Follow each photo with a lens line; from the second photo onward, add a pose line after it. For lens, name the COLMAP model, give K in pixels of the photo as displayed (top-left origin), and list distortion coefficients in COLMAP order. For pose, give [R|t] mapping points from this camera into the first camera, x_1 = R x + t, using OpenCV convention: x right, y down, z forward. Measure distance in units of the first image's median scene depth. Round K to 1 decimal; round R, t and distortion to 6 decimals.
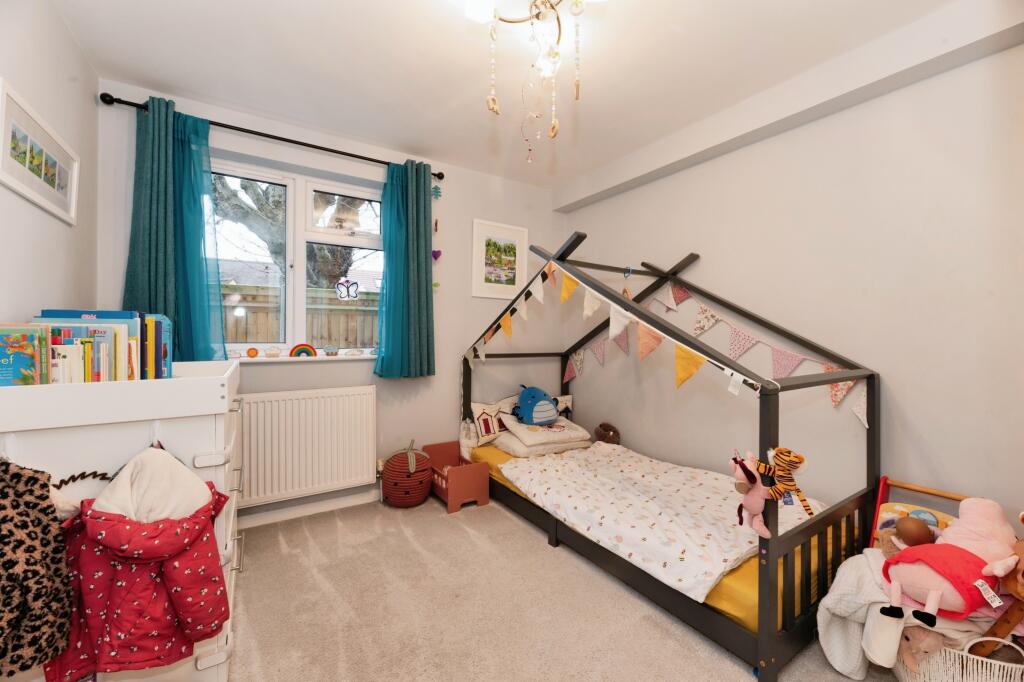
lens RADIAL K [[414.0, 0, 512.0], [0, 414.0, 341.0], [0, 0, 1]] dist [-0.000020, -0.000011]
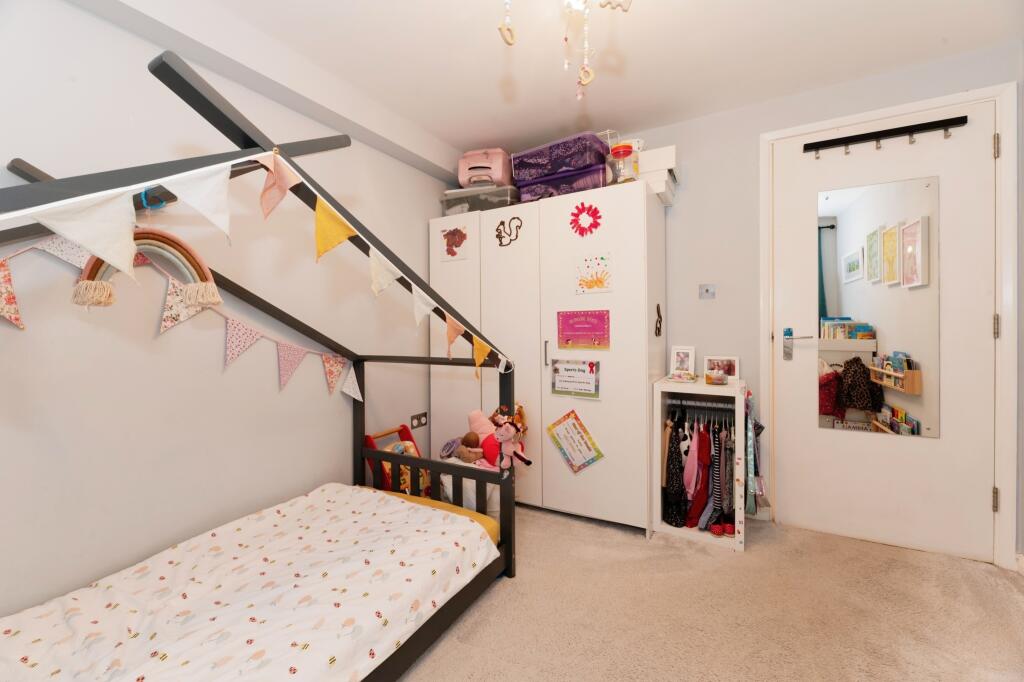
lens RADIAL K [[414.0, 0, 512.0], [0, 414.0, 341.0], [0, 0, 1]] dist [-0.000020, -0.000011]
pose [[-0.456353, -0.031453, 0.889243, -0.387699], [0.021788, 0.998680, 0.046505, -0.017188], [-0.889532, 0.040597, -0.455065, 0.987270]]
